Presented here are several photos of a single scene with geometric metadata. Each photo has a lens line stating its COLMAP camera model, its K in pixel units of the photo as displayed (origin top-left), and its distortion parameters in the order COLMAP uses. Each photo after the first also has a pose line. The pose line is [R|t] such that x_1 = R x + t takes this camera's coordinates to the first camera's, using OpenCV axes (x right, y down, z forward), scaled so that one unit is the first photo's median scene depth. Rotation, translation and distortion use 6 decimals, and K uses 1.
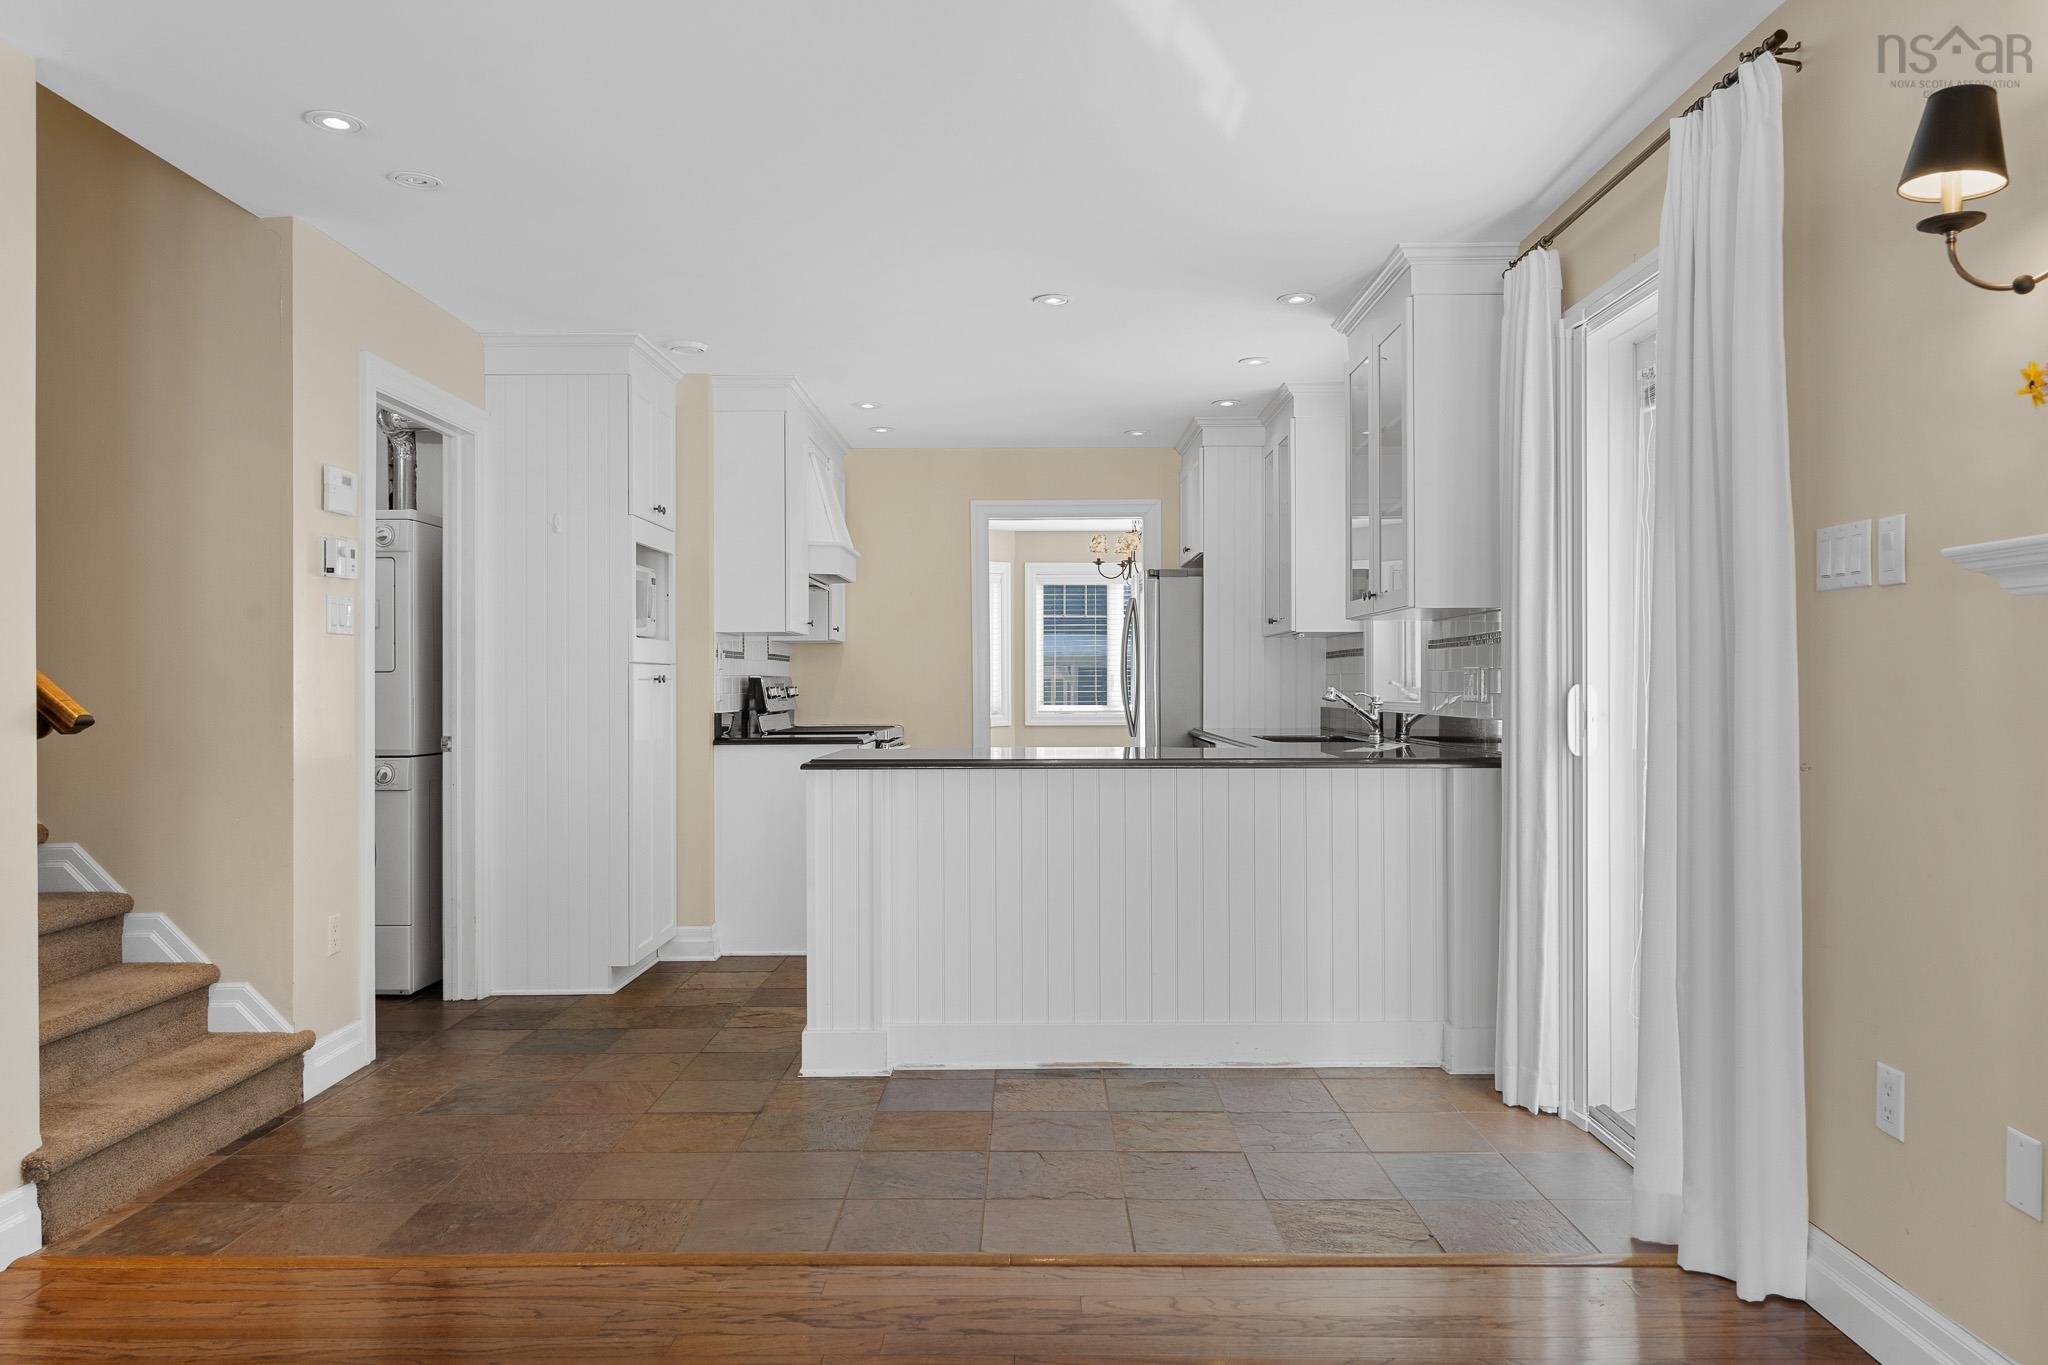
lens RADIAL K [[1396.2, 0, 1018.4], [0, 1396.2, 669.5], [0, 0, 1]] dist [-0.011389, 0.008590]
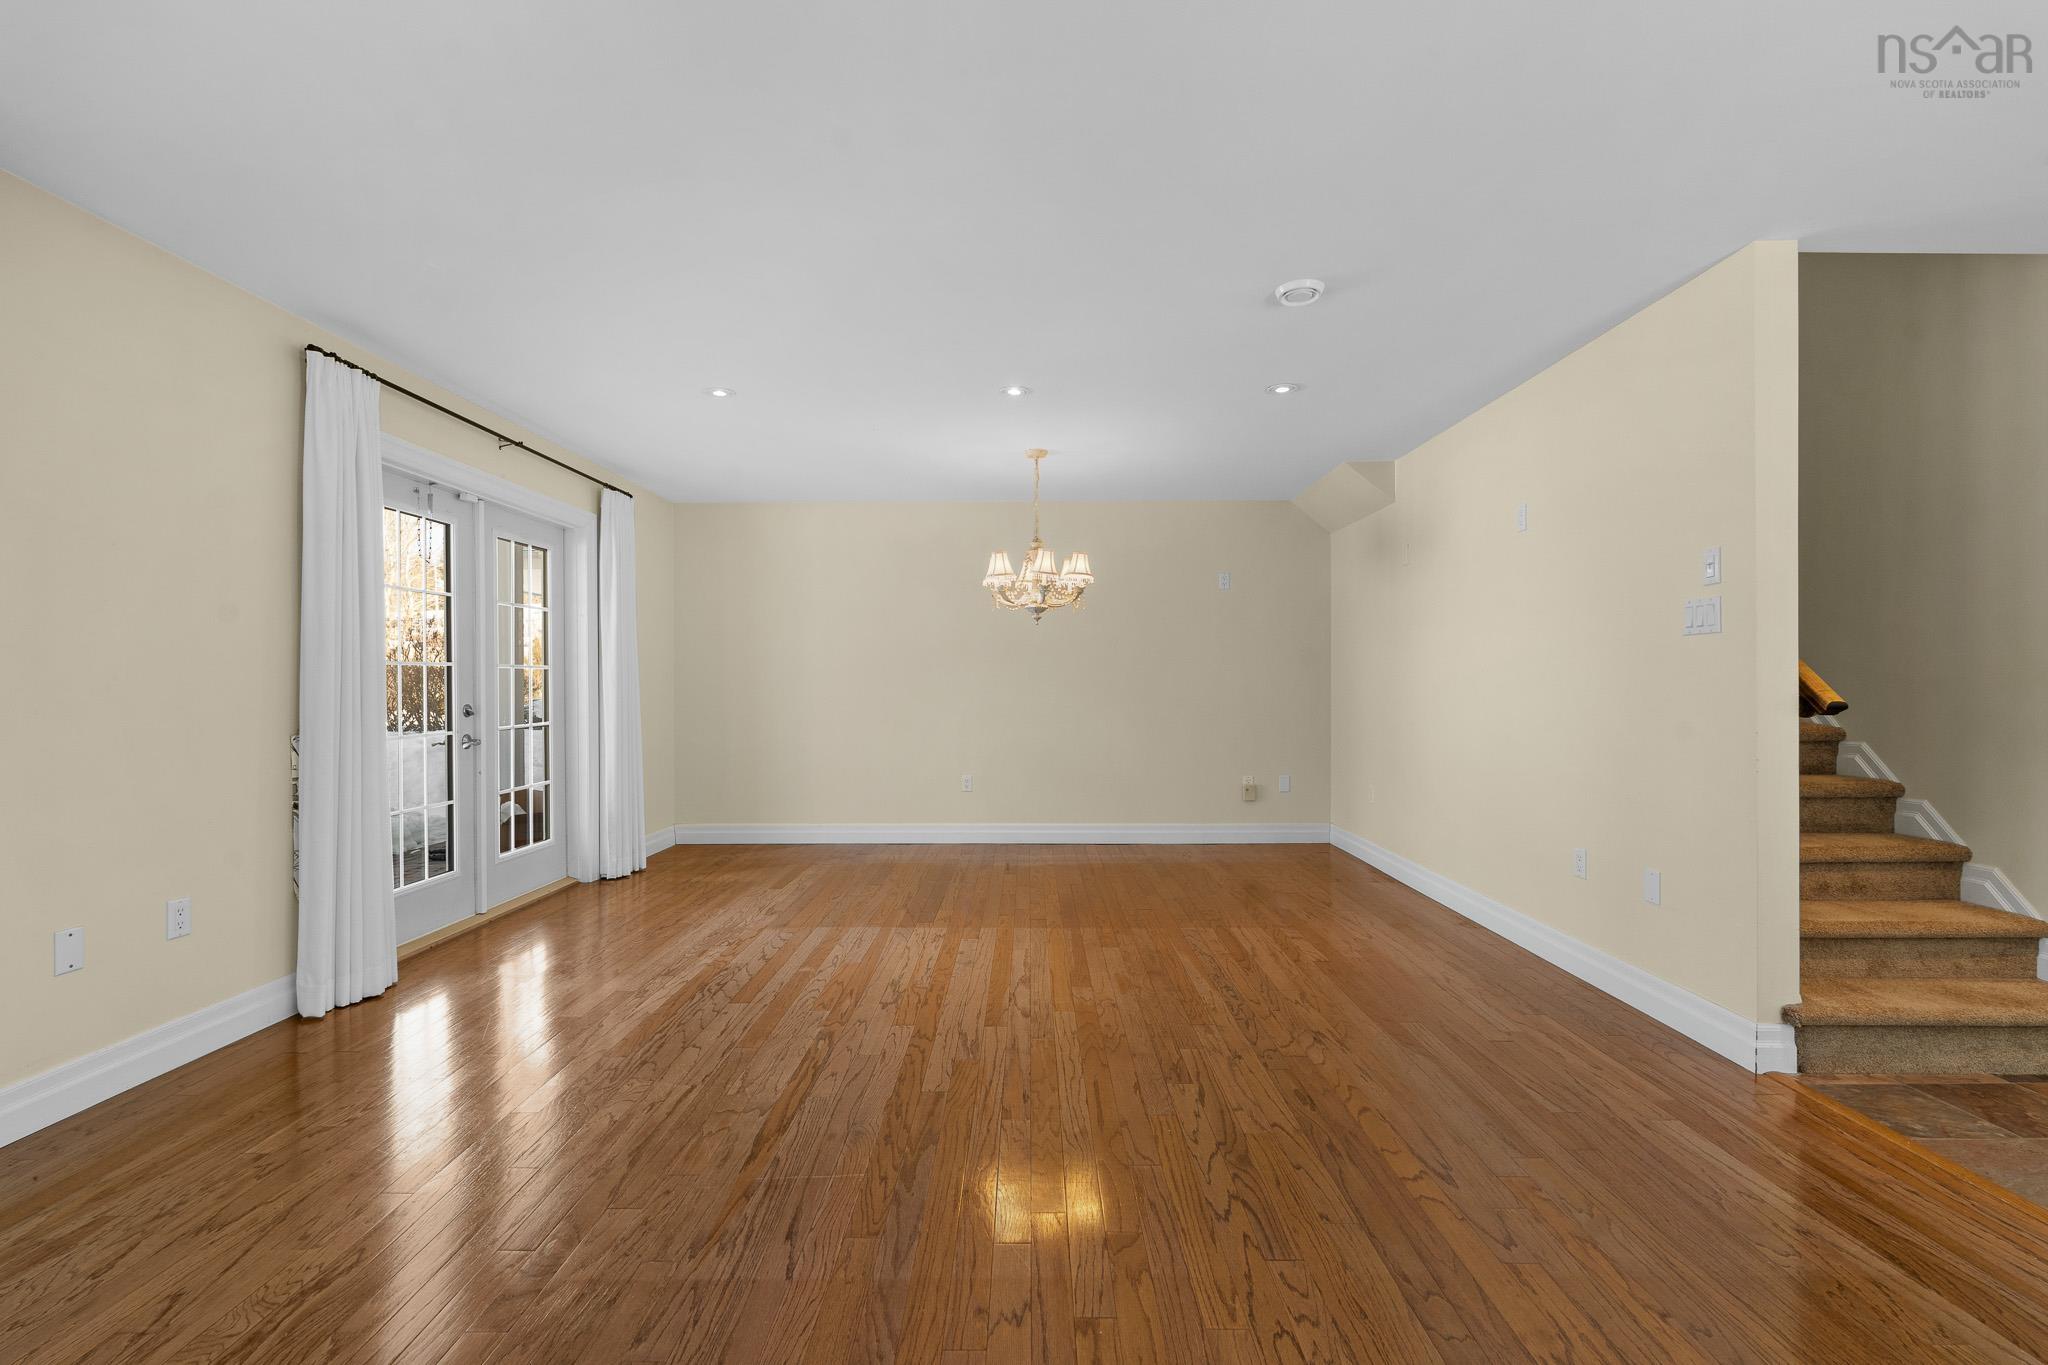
lens RADIAL K [[902.2, 0, 1029.7], [0, 902.2, 681.3], [0, 0, 1]] dist [-0.000620, -0.000504]
pose [[0.011865, 0.005147, -0.999916, 0.156471], [0.011252, 0.999923, 0.005281, -0.000495], [0.999866, -0.011314, 0.011806, 0.151670]]
